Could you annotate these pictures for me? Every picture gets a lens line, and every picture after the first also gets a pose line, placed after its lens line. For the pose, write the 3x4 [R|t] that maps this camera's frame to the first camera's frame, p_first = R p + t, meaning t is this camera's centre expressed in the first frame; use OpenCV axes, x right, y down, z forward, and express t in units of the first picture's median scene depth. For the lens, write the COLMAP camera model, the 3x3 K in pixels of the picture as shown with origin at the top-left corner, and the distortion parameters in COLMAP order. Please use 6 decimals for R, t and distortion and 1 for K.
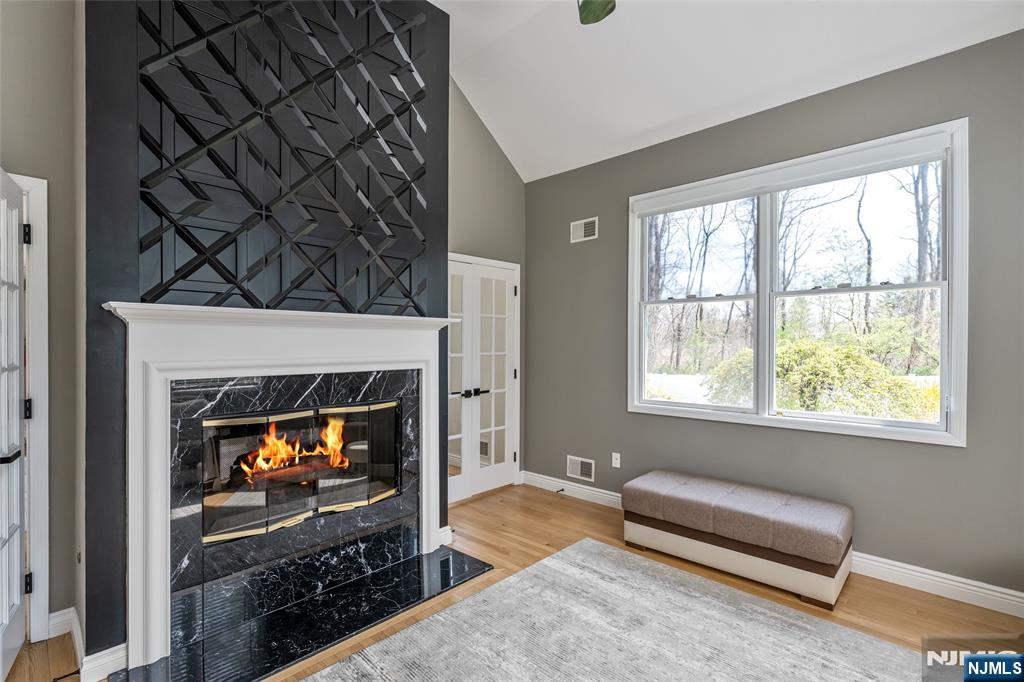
lens RADIAL K [[471.3, 0, 511.9], [0, 471.3, 342.8], [0, 0, 1]] dist [0.000297, -0.000025]
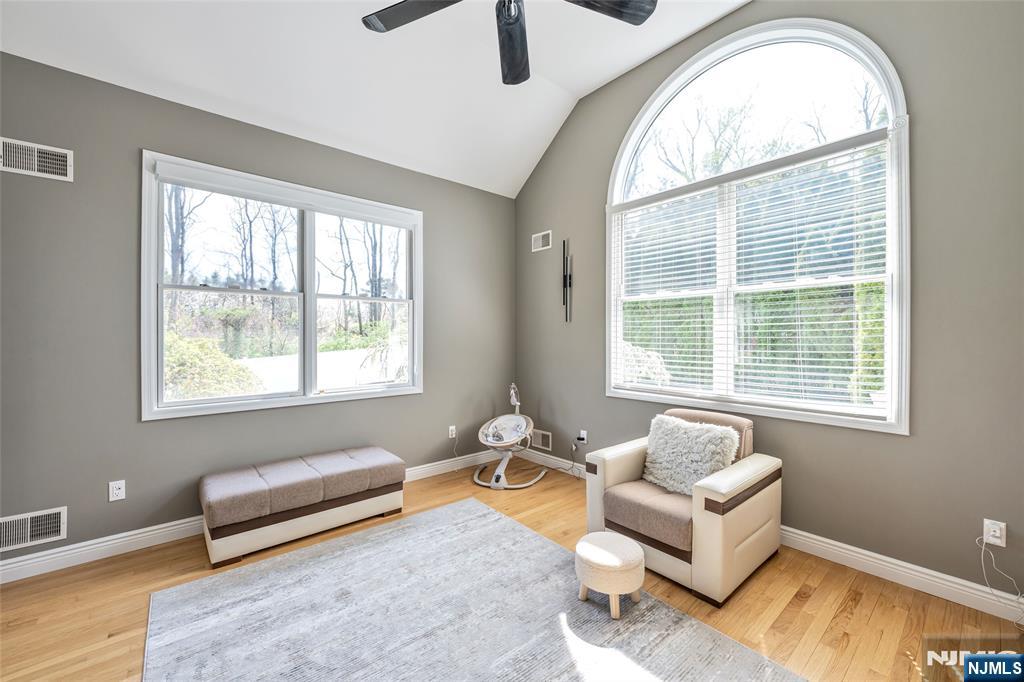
lens RADIAL K [[403.3, 0, 511.2], [0, 403.3, 339.9], [0, 0, 1]] dist [-0.000517, 0.000099]
pose [[0.118748, -0.008169, 0.992891, -0.433112], [-0.002950, 0.999959, 0.008580, 0.002453], [-0.992920, -0.003948, 0.118719, 0.380957]]
